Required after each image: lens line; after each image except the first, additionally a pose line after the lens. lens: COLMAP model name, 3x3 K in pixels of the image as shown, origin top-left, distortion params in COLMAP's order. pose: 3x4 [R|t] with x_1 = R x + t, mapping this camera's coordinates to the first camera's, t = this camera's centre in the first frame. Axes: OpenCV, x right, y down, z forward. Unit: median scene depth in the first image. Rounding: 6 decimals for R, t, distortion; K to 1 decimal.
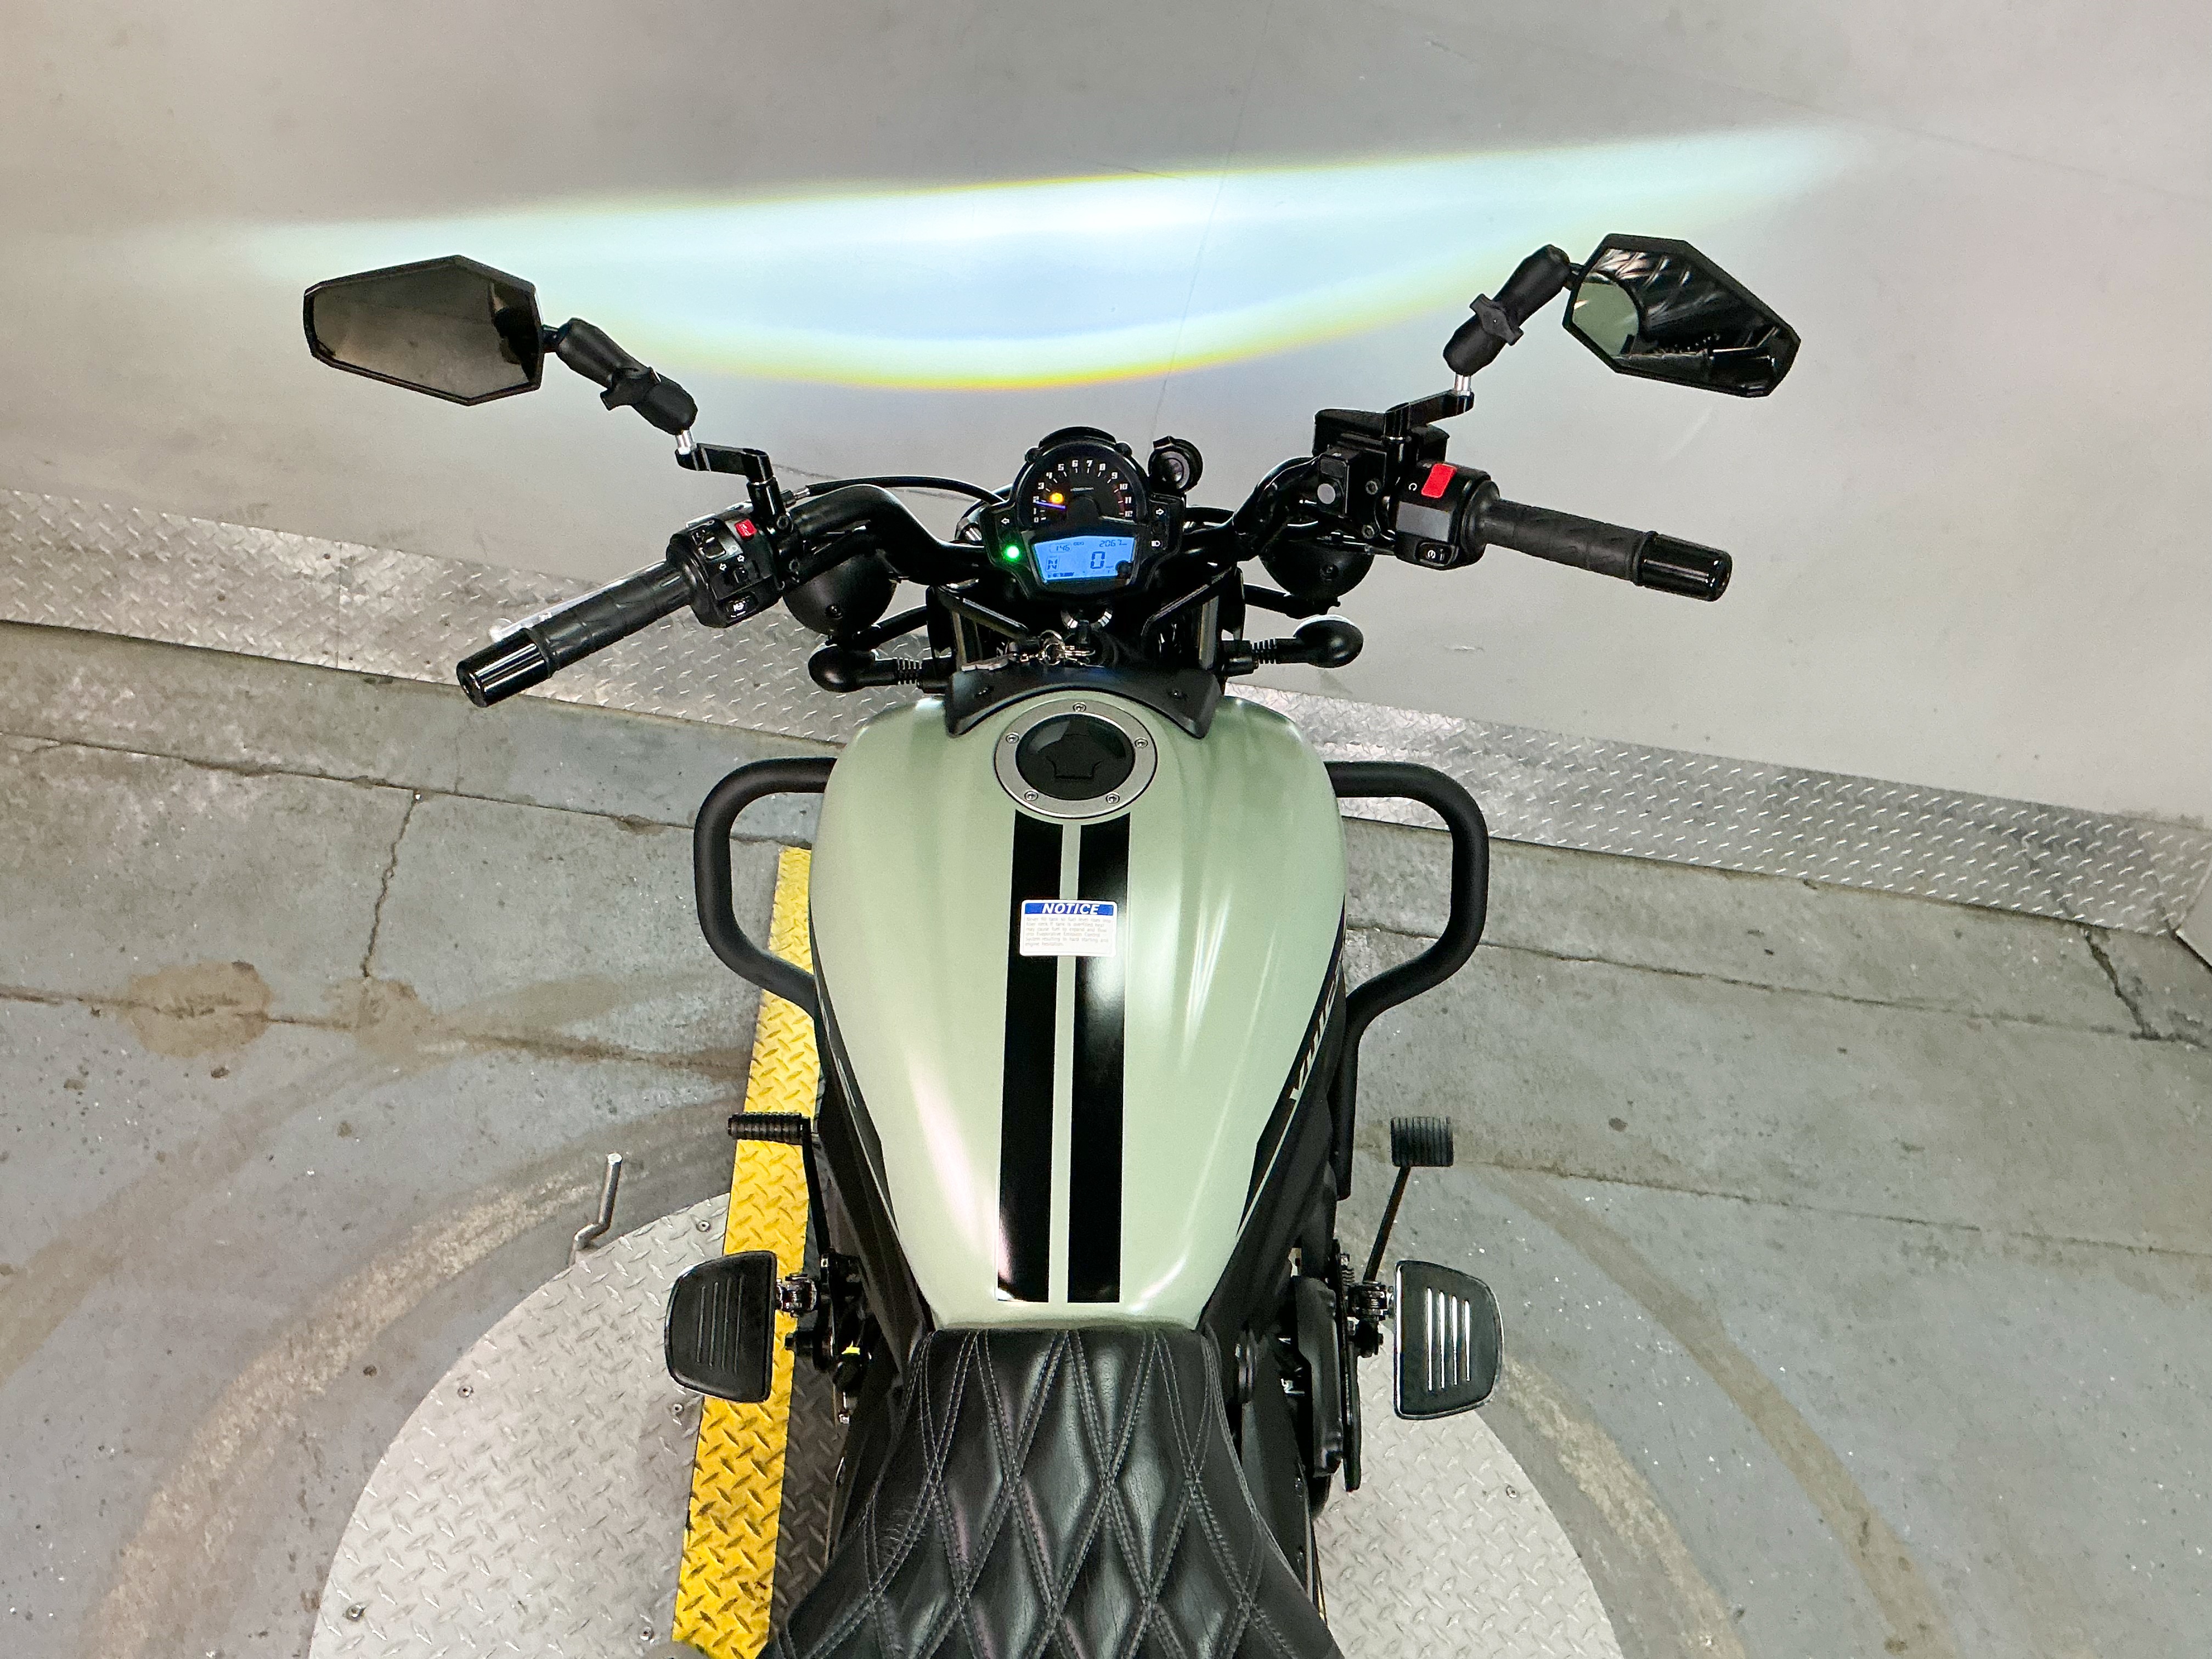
lens RADIAL K [[2316.9, 0, 1162.5], [0, 2316.9, 827.7], [0, 0, 1]] dist [0.200493, -0.501095]
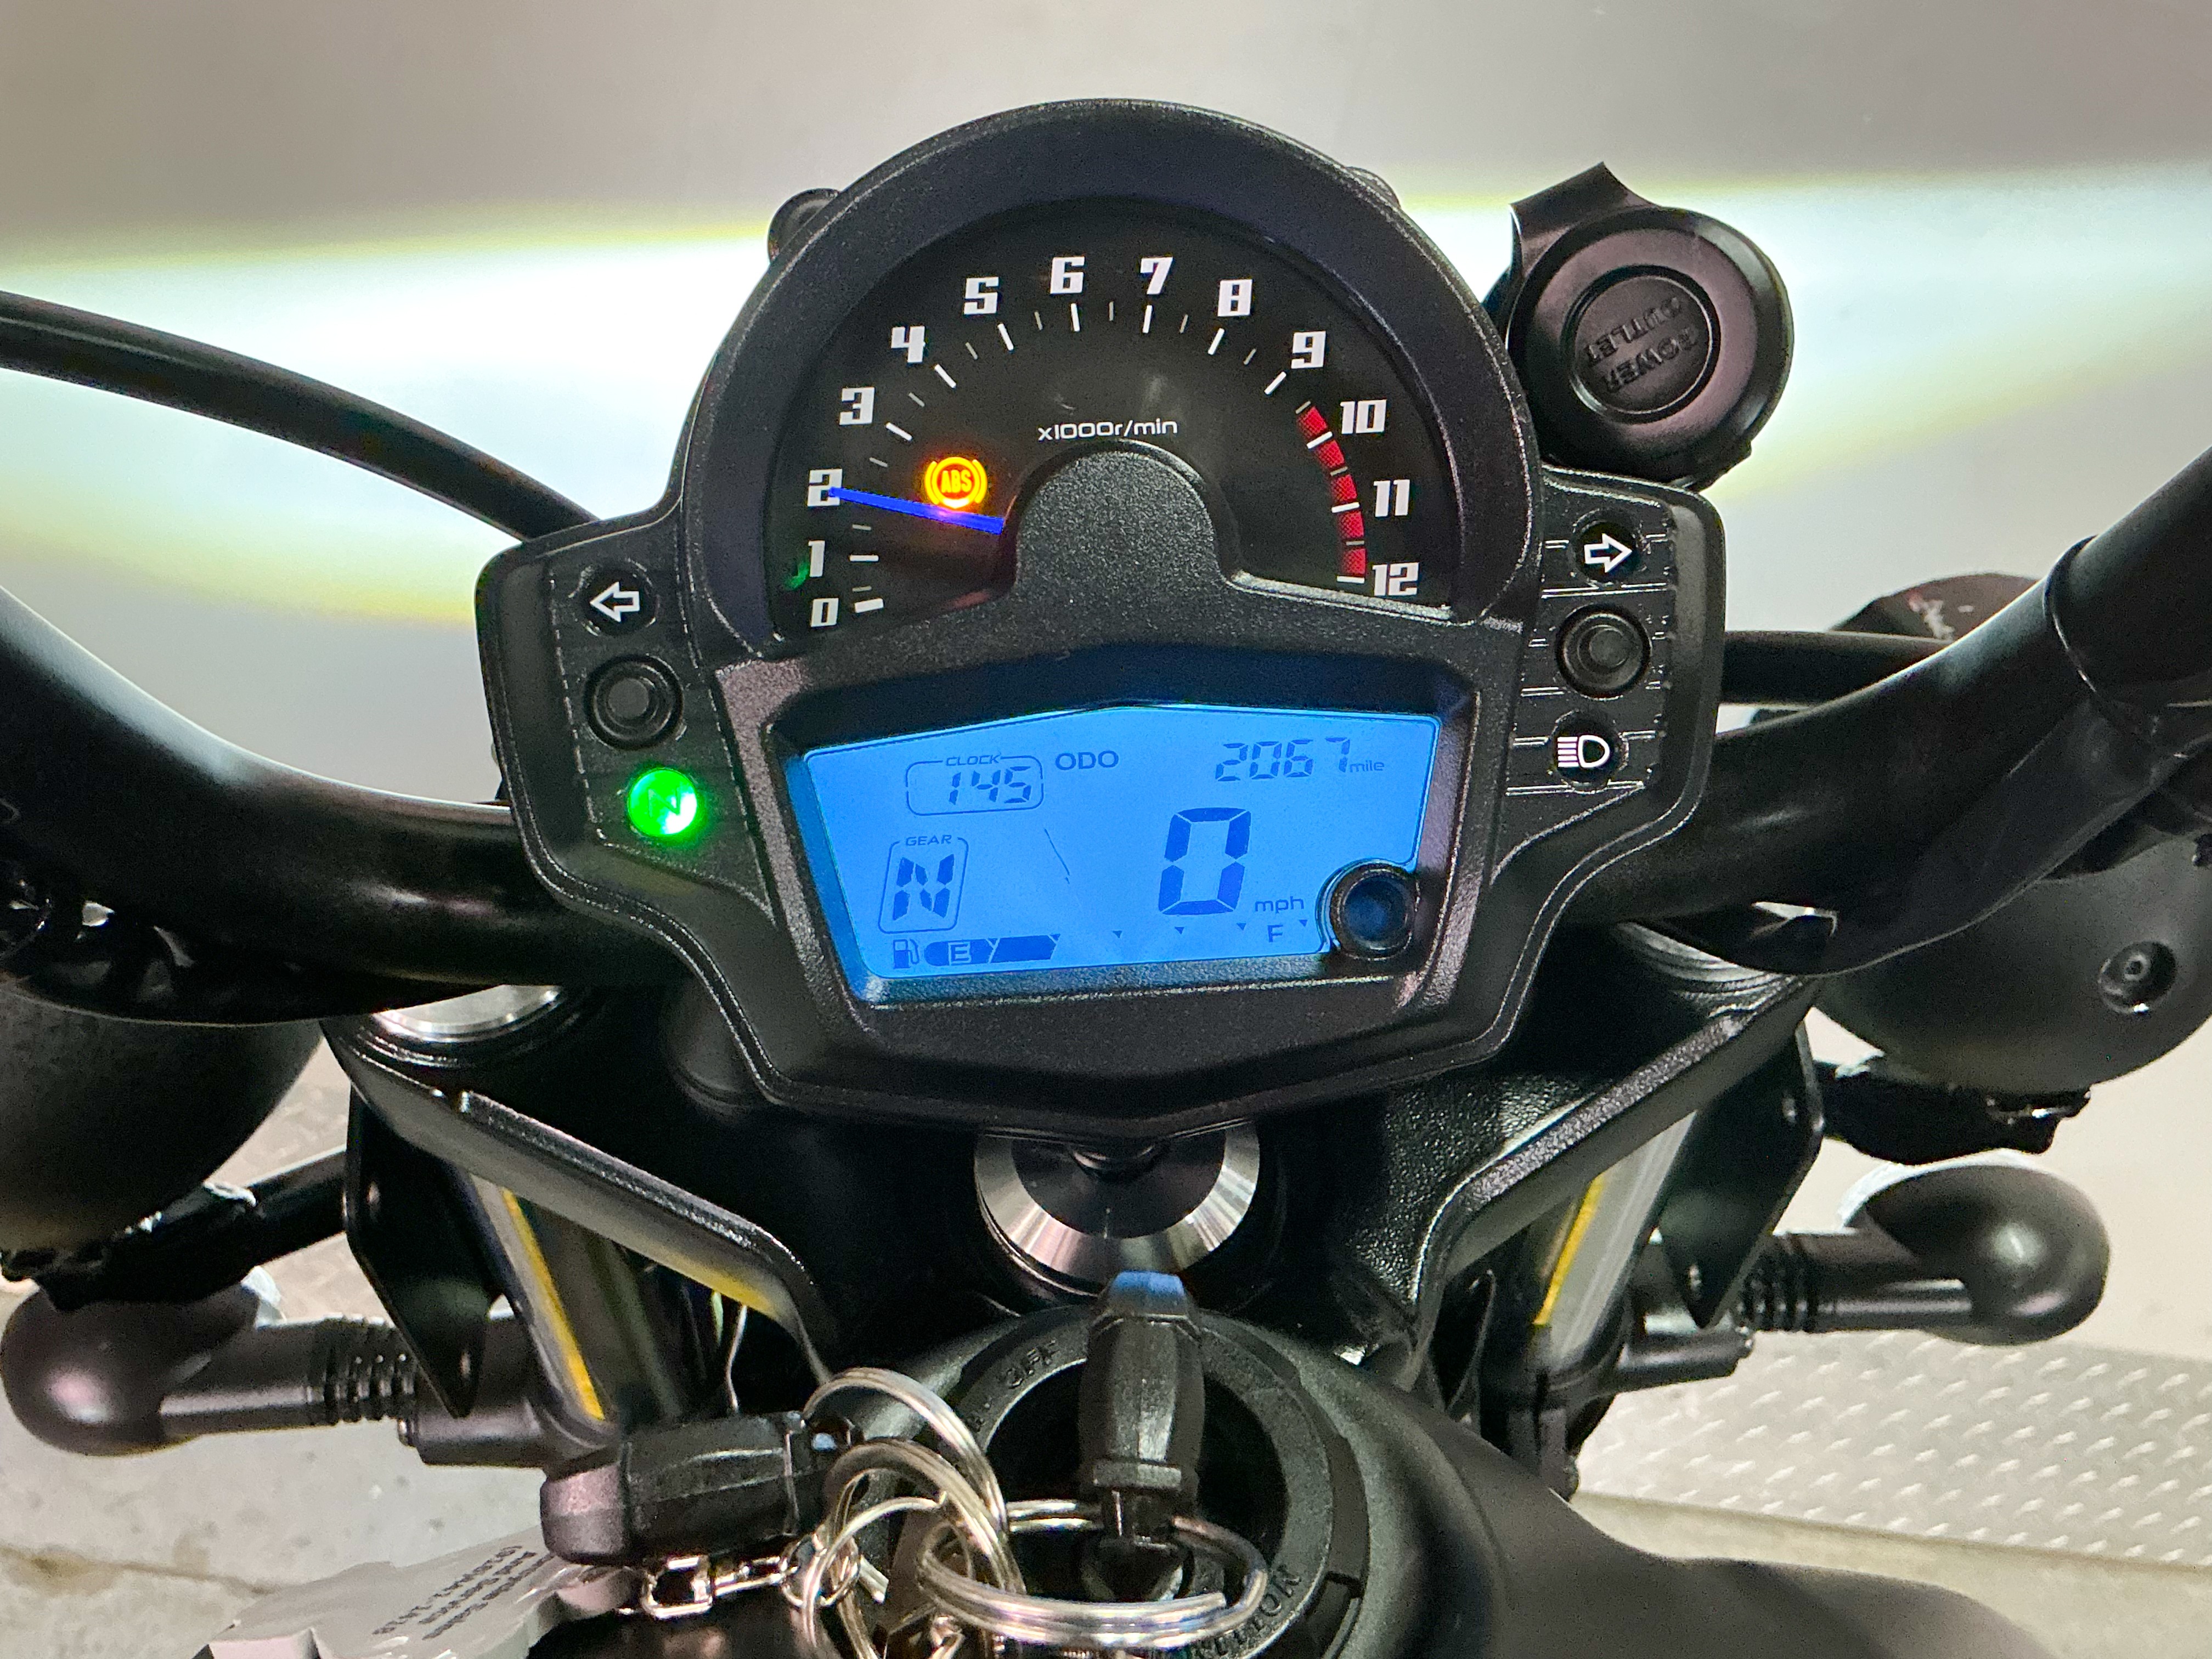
lens RADIAL K [[2399.9, 0, 1106.0], [0, 2399.9, 829.5], [0, 0, 1]] dist [0.115147, -0.005399]
pose [[0.999968, -0.004706, 0.006453, -0.021715], [0.005846, 0.981790, -0.189881, -0.052043], [-0.005442, 0.189912, 0.981786, 0.506395]]
